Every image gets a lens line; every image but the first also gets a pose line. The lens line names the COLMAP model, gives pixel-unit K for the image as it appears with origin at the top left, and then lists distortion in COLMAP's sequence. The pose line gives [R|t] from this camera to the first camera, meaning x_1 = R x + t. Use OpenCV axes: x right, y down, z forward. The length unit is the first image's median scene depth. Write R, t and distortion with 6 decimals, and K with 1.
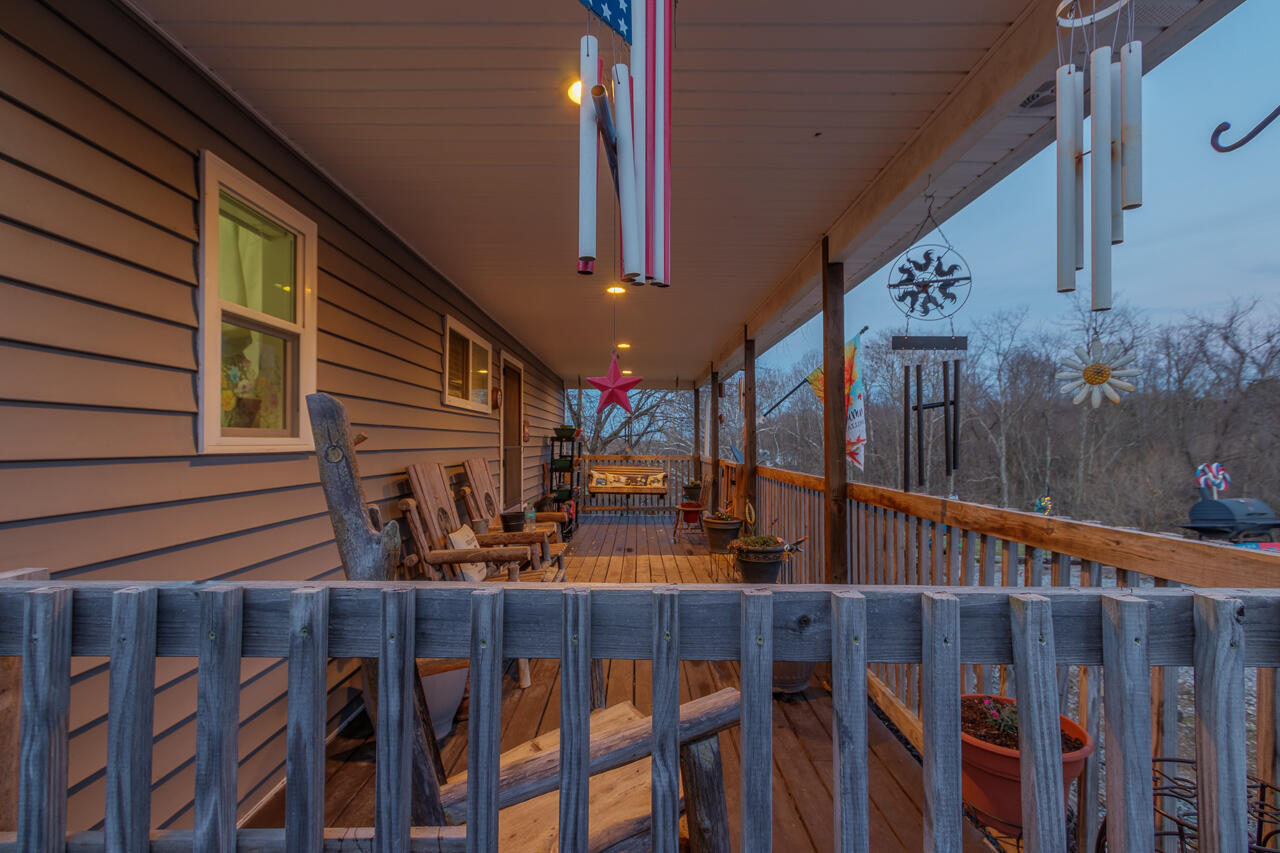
lens RADIAL K [[590.0, 0, 640.0], [0, 590.0, 426.5], [0, 0, 1]] dist [0.001887, 0.000063]
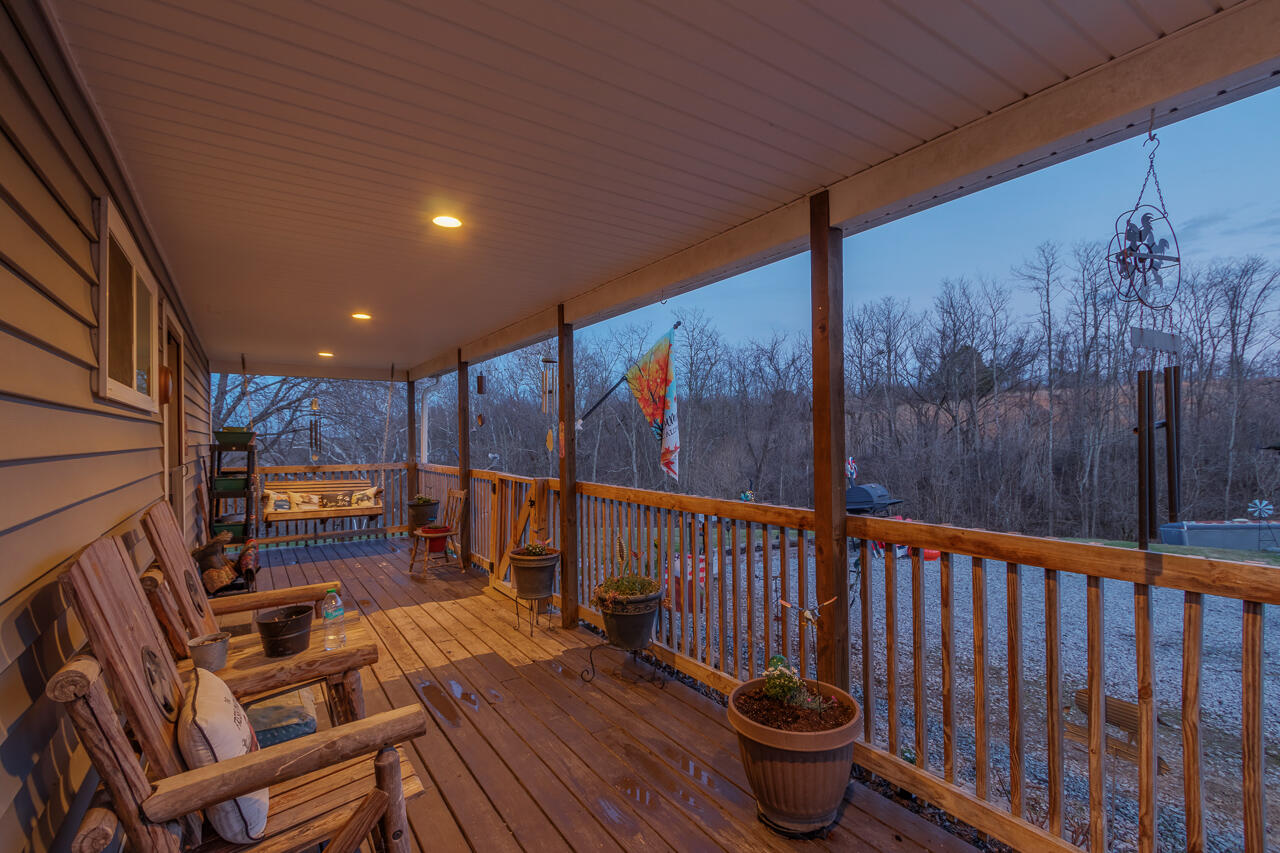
lens RADIAL K [[590.0, 0, 640.0], [0, 590.0, 426.5], [0, 0, 1]] dist [0.001887, 0.000063]
pose [[0.836724, 0.000764, 0.547625, -0.108217], [-0.004707, 0.999972, 0.005796, -0.009090], [-0.547605, -0.007427, 0.836704, 0.181775]]
